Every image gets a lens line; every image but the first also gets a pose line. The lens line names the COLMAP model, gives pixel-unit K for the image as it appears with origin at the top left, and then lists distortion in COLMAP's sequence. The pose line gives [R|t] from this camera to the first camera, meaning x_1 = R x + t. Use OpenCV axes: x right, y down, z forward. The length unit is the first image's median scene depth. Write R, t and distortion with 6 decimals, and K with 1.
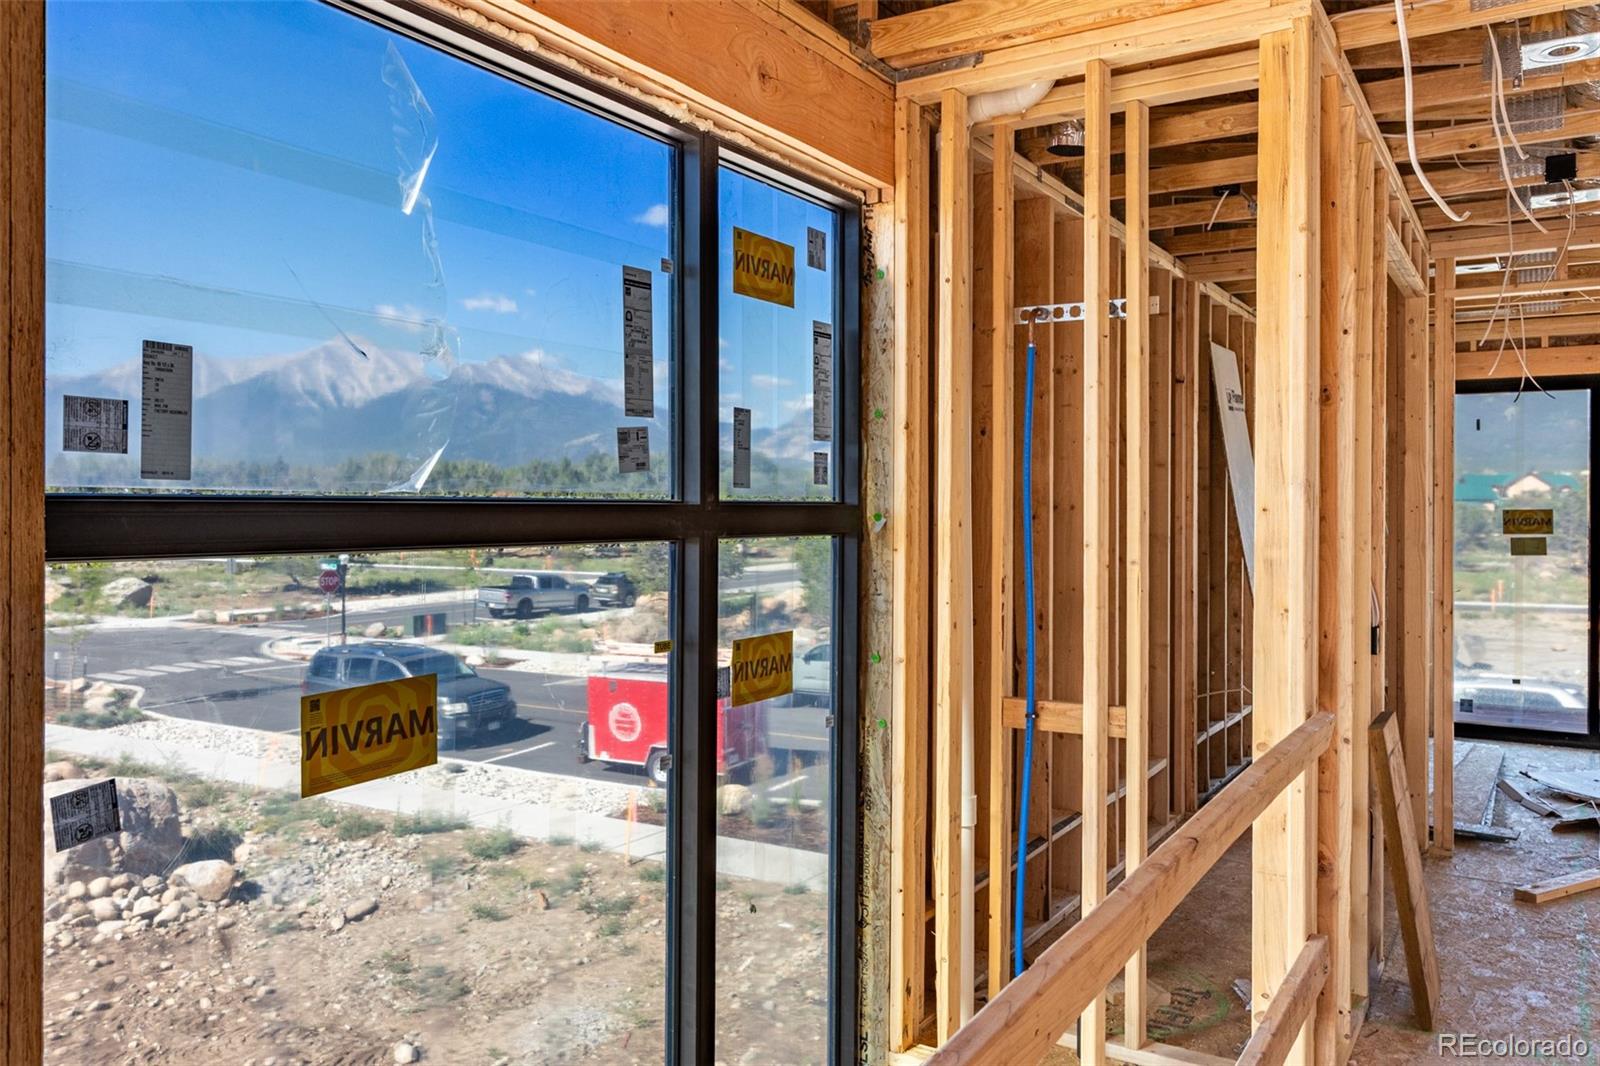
lens RADIAL K [[1234.6, 0, 812.8], [0, 1234.6, 457.2], [0, 0, 1]] dist [0.012301, -0.000656]
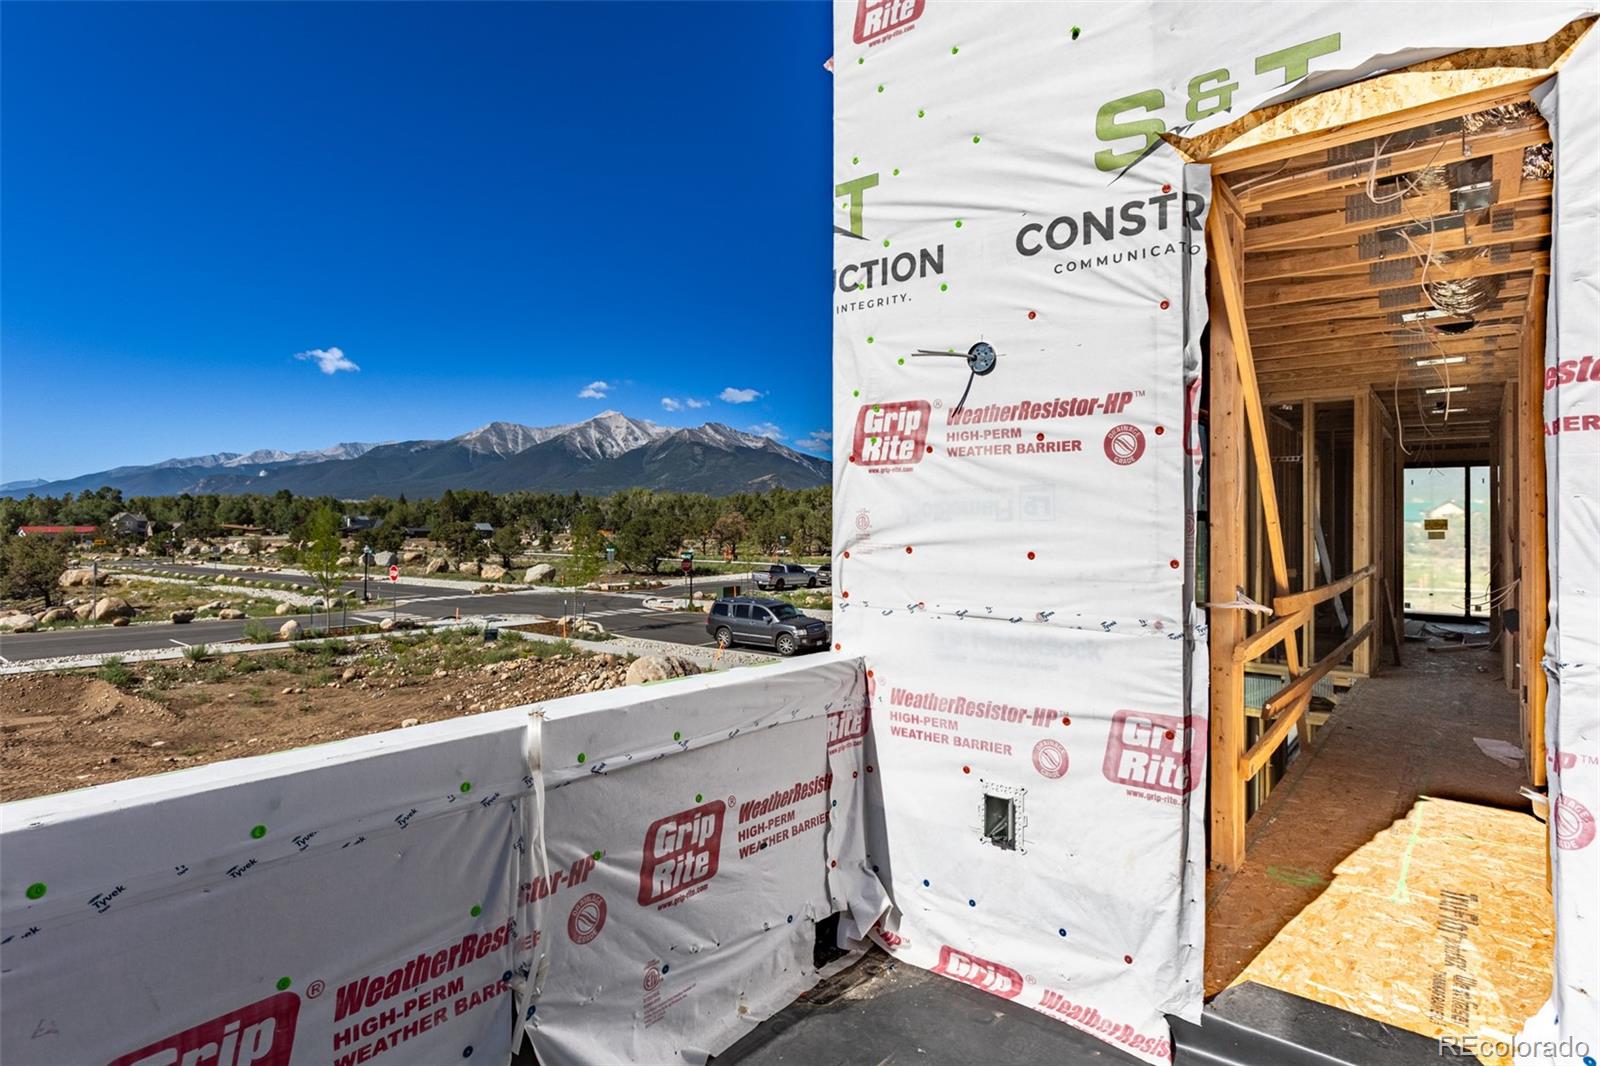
lens RADIAL K [[833.1, 0, 807.8], [0, 833.1, 493.1], [0, 0, 1]] dist [0.025715, 0.011228]
pose [[0.992129, -0.005885, -0.125081, -0.659470], [0.006421, 0.999972, 0.003881, -0.052985], [0.125055, -0.004654, 0.992139, -1.242449]]
